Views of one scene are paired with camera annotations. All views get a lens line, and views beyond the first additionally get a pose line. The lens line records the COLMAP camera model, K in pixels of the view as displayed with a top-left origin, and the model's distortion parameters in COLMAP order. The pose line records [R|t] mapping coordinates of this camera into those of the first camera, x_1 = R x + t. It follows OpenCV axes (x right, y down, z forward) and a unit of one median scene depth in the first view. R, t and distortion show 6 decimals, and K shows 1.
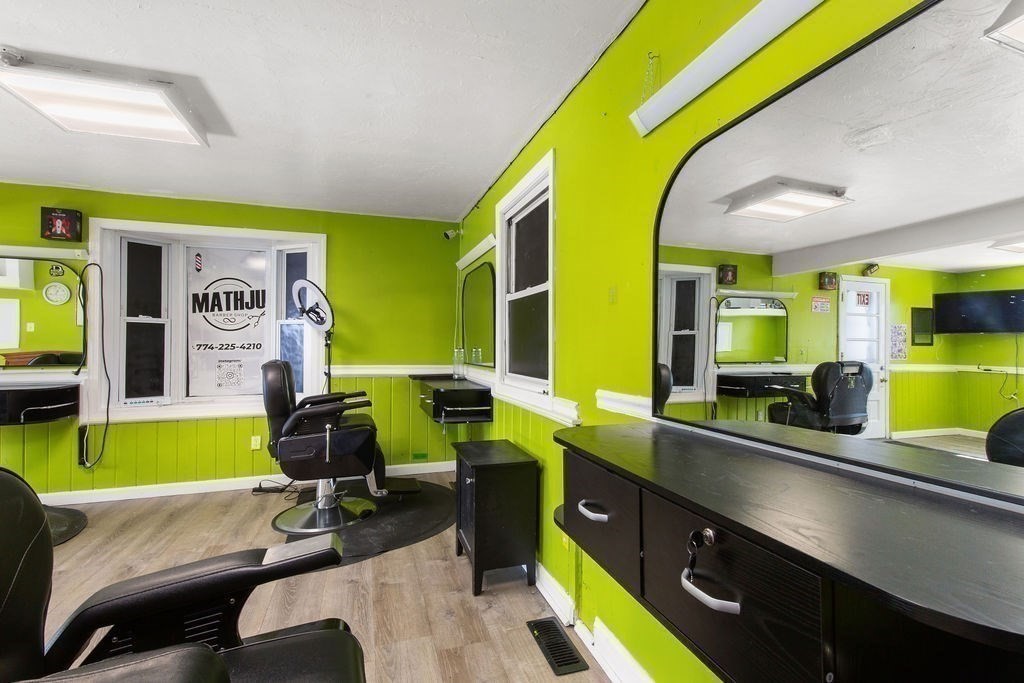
lens RADIAL K [[459.6, 0, 521.9], [0, 459.6, 344.6], [0, 0, 1]] dist [-0.003869, 0.000595]
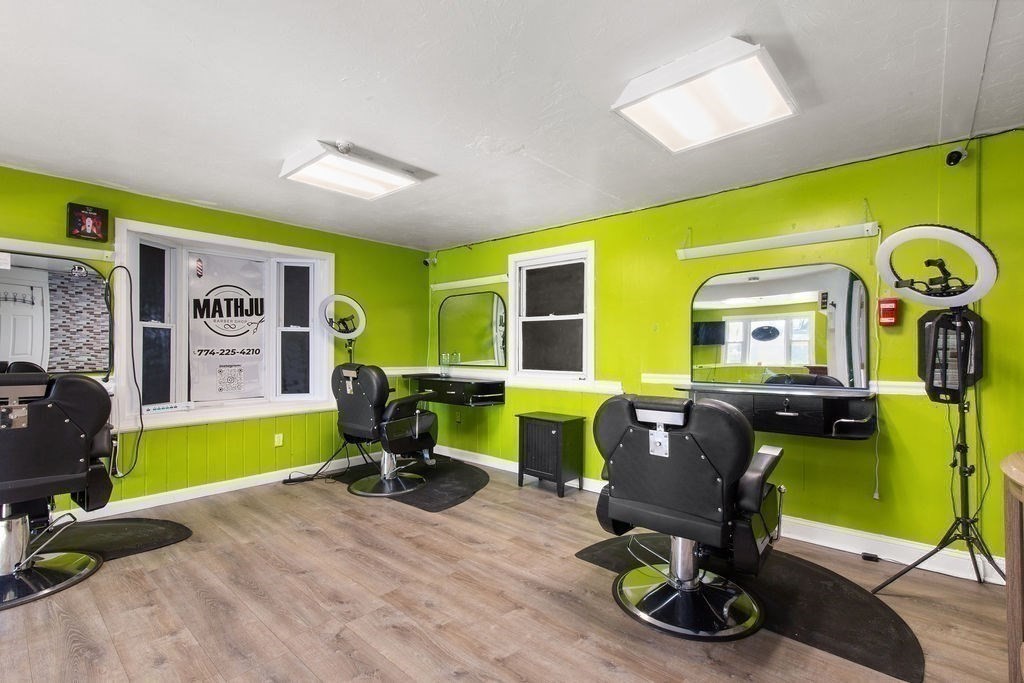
lens RADIAL K [[459.6, 0, 521.0], [0, 459.6, 351.8], [0, 0, 1]] dist [-0.003869, 0.000595]
pose [[0.866622, -0.001007, 0.498964, -0.636815], [-0.002162, 0.999981, 0.005774, -0.003685], [-0.498961, -0.006082, 0.866603, -0.238455]]
